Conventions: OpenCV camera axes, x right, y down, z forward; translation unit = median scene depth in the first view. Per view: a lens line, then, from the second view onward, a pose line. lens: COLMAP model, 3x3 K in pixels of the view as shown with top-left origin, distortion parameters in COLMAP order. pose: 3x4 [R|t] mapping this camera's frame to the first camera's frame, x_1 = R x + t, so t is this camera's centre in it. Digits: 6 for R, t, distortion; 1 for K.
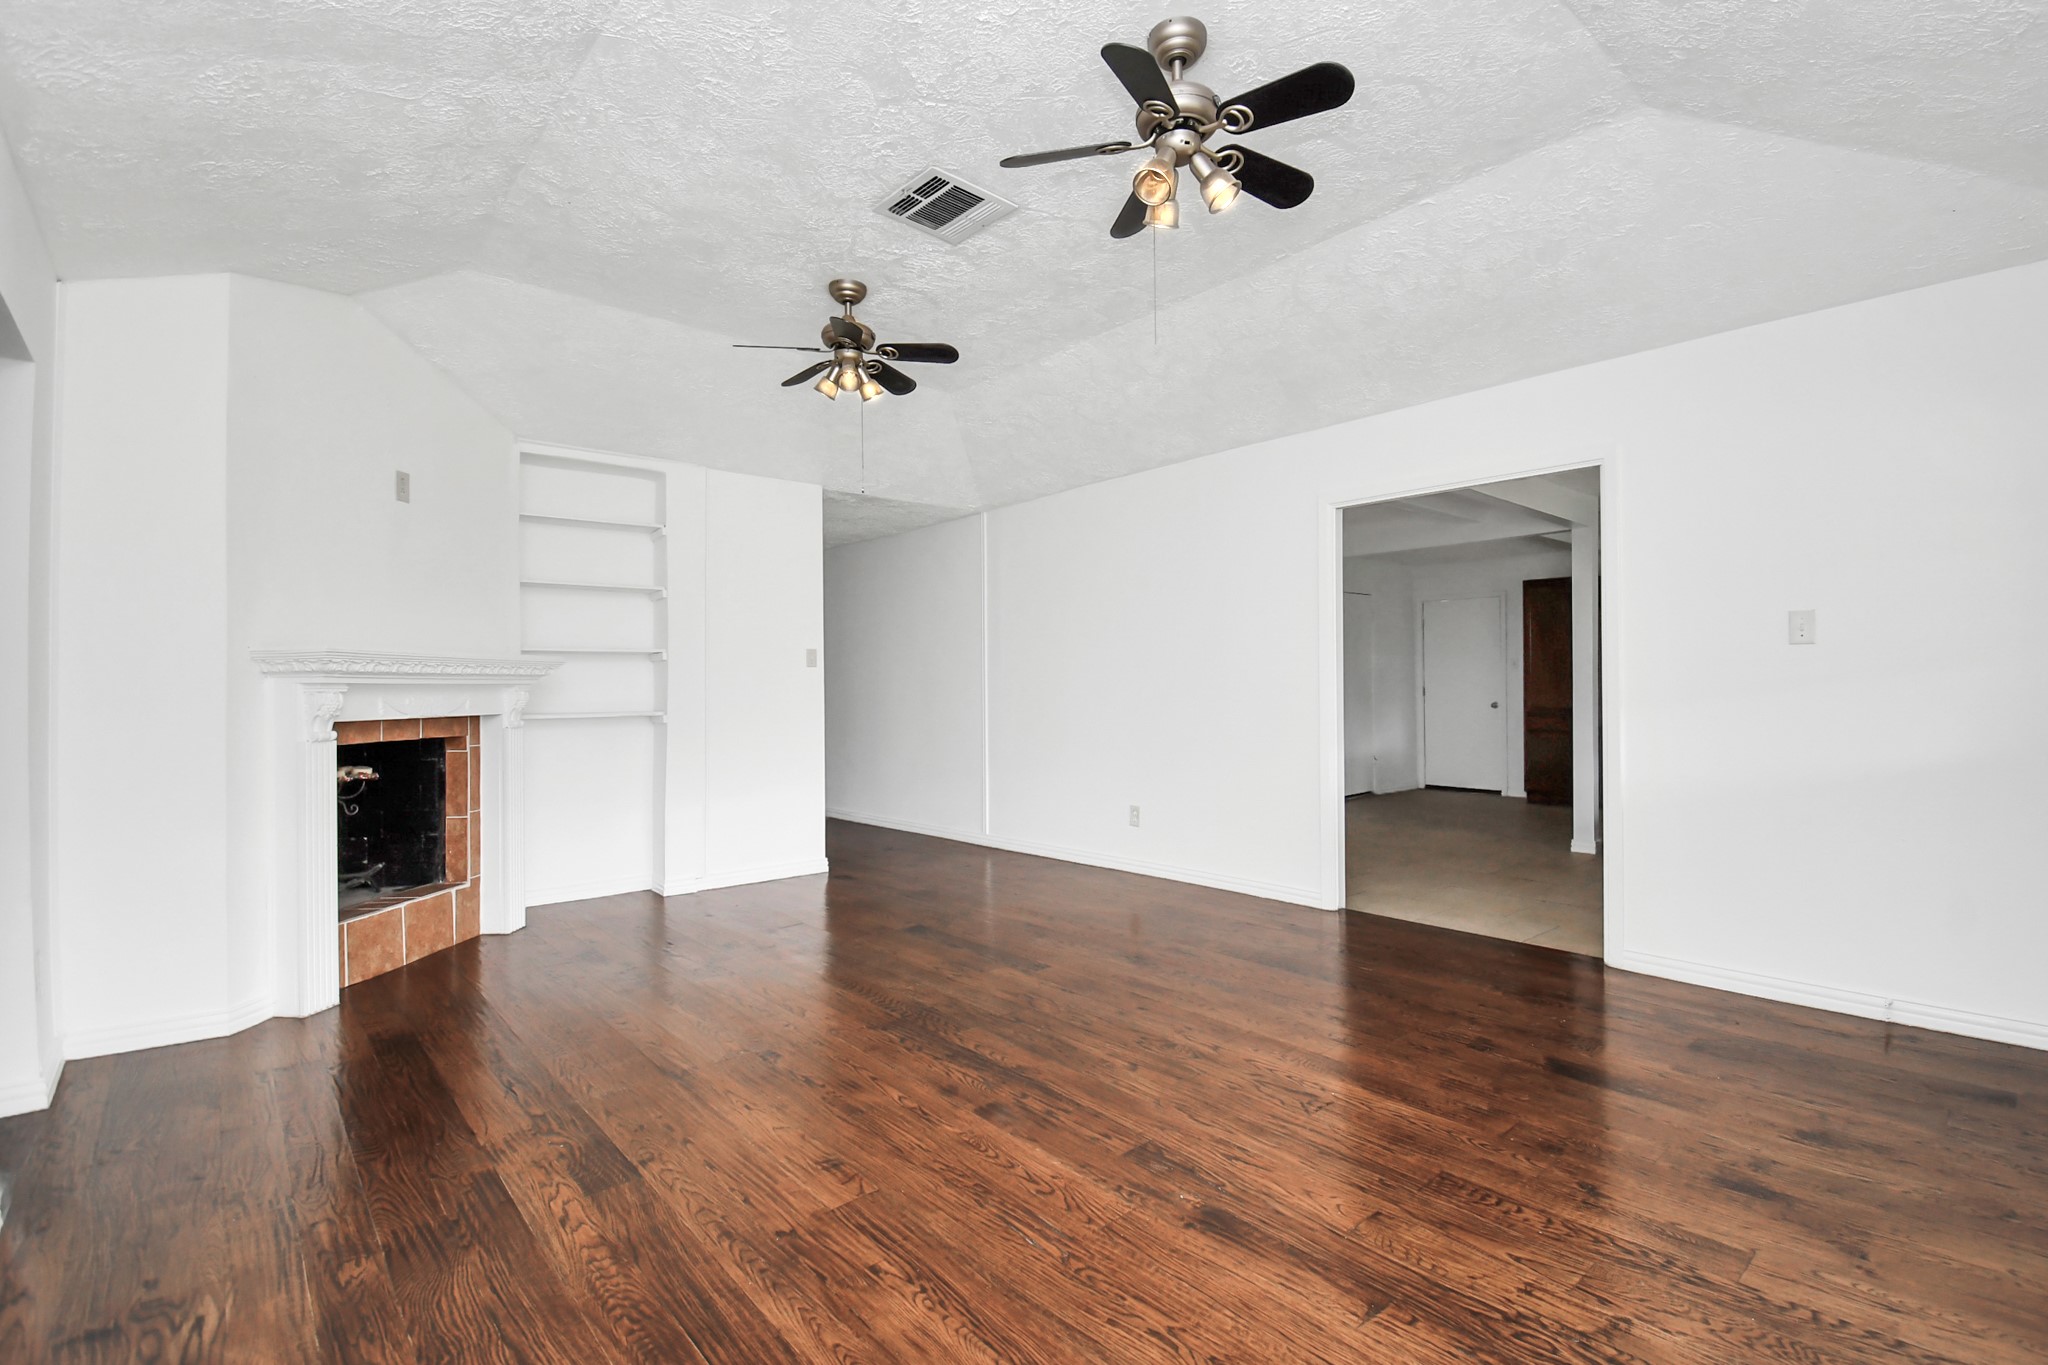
lens RADIAL K [[949.3, 0, 1050.7], [0, 949.3, 680.4], [0, 0, 1]] dist [0.030425, -0.034215]
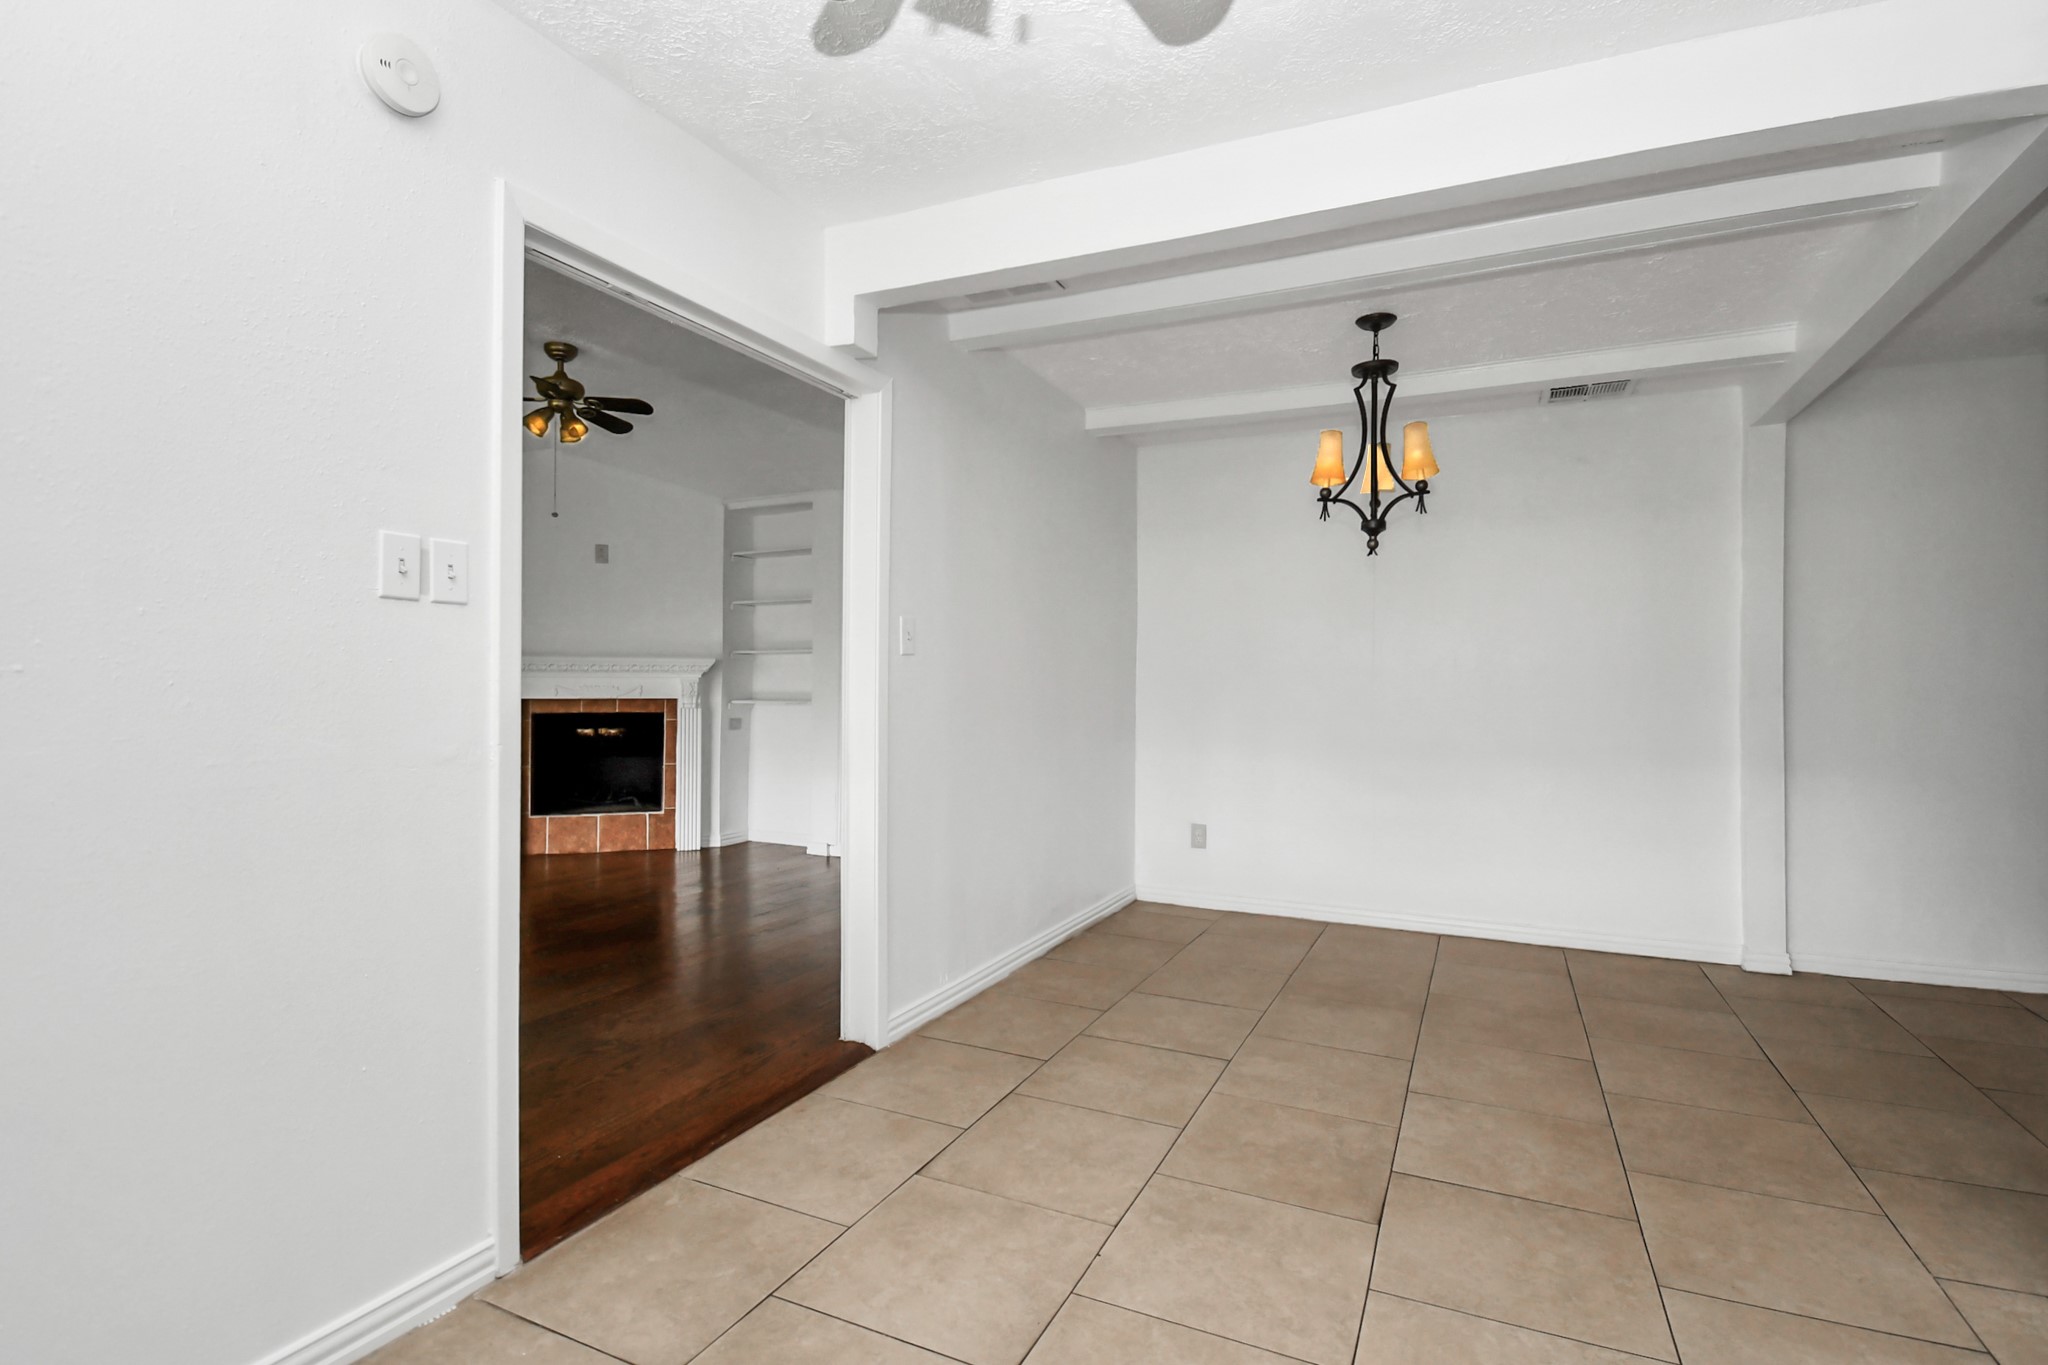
lens RADIAL K [[1013.6, 0, 1022.5], [0, 1013.6, 696.8], [0, 0, 1]] dist [0.036522, -0.028079]
pose [[0.375202, 0.024176, -0.926628, 1.505370], [-0.003099, 0.999687, 0.024827, -0.009084], [0.926938, -0.006444, 0.375160, 1.323689]]
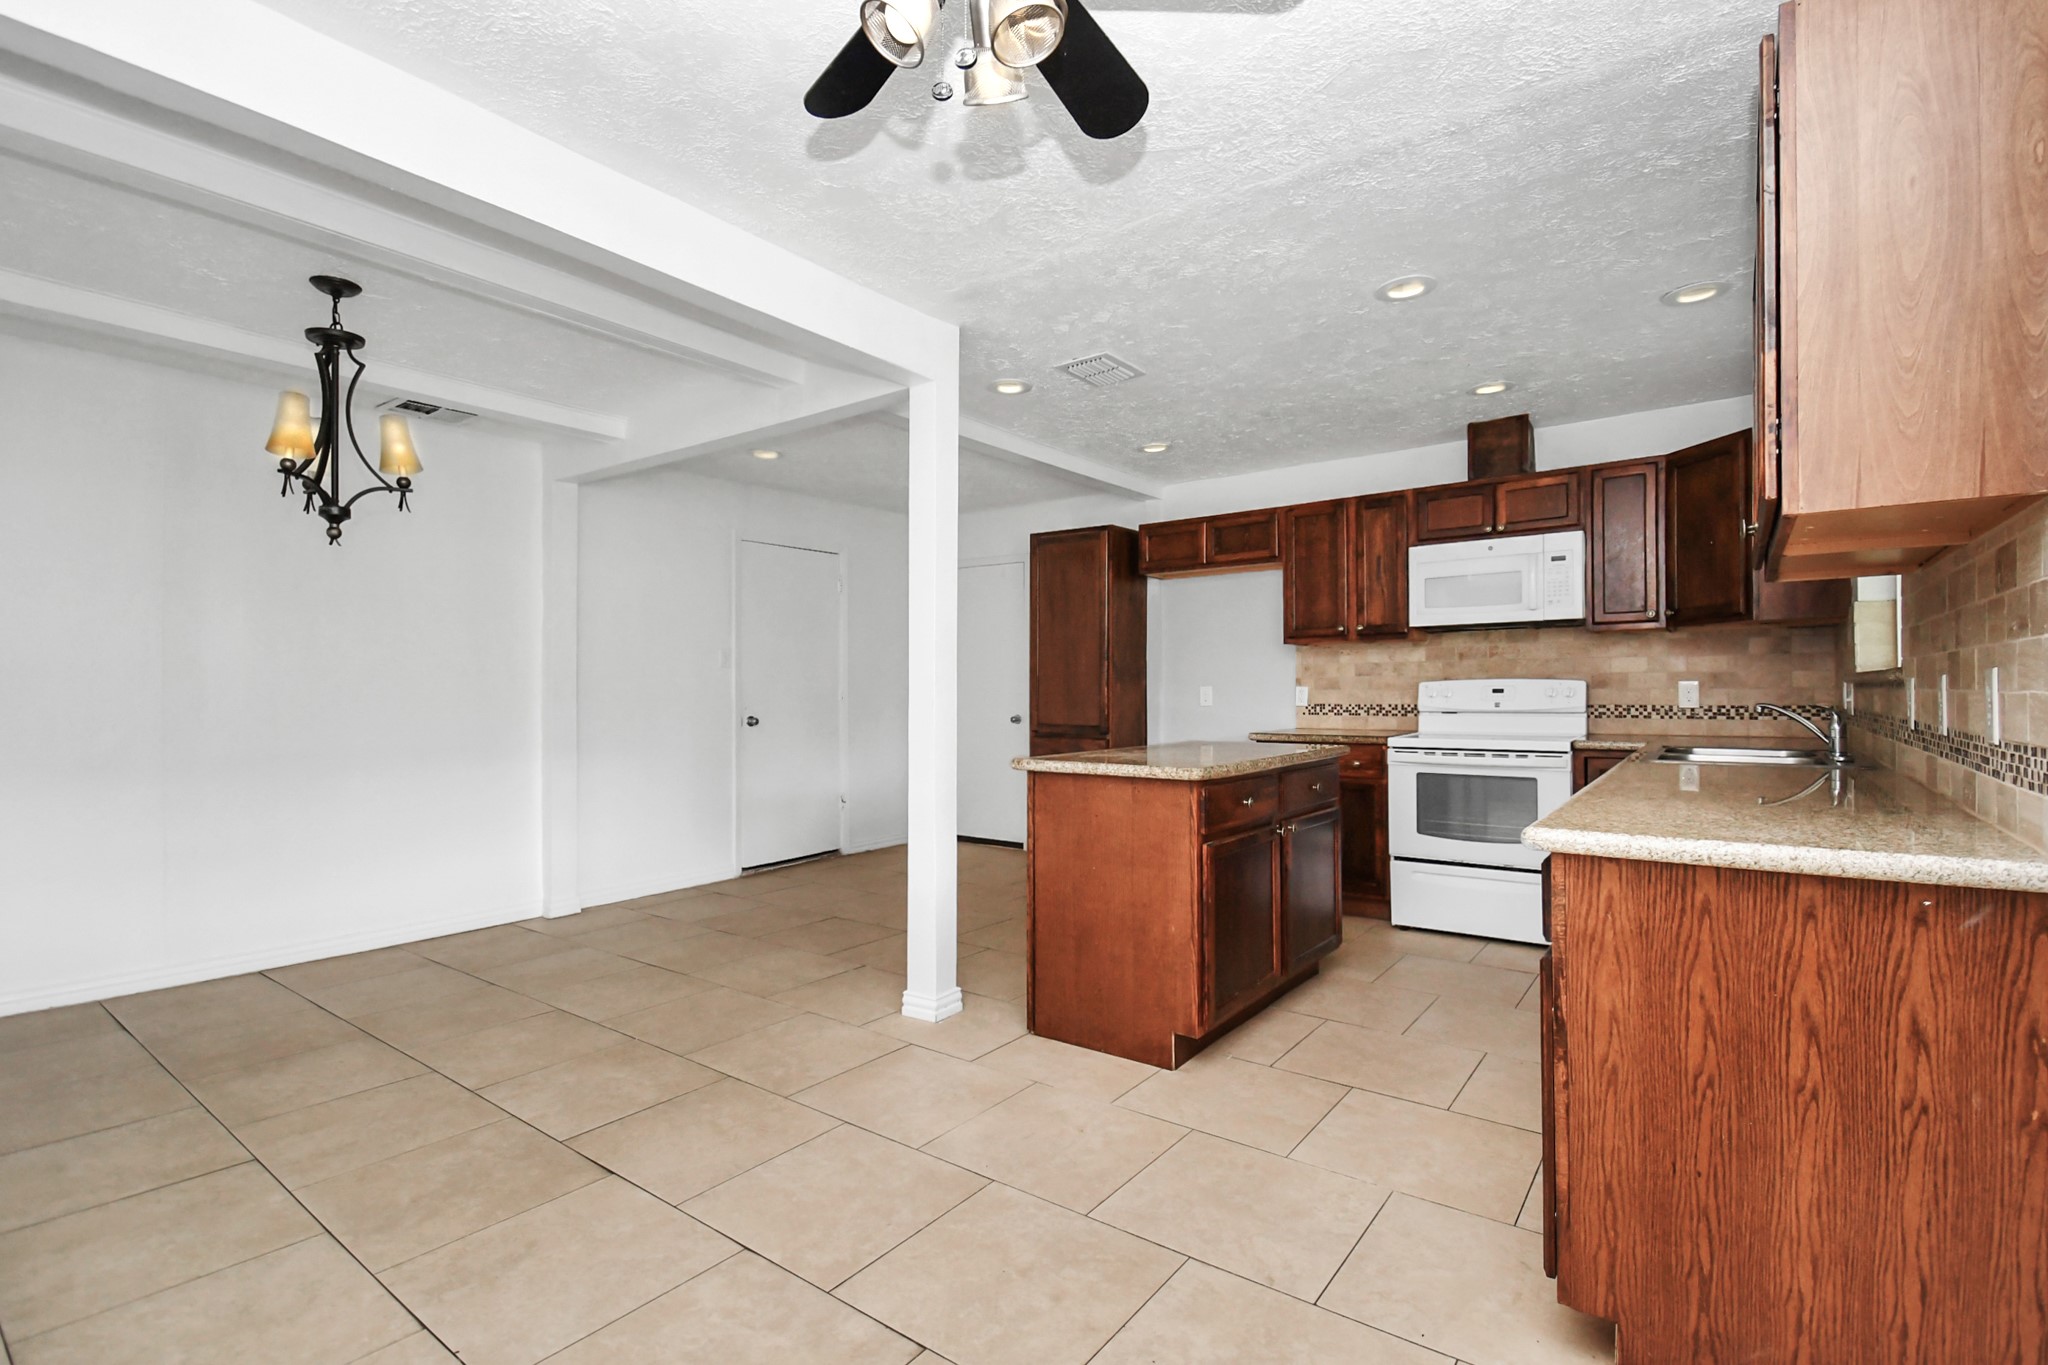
lens RADIAL K [[915.4, 0, 1102.6], [0, 915.4, 736.2], [0, 0, 1]] dist [0.001308, -0.019389]
pose [[0.970318, -0.002909, 0.241815, 1.117791], [-0.009735, 0.998647, 0.051076, -0.003245], [-0.241637, -0.051914, 0.968977, 1.038474]]
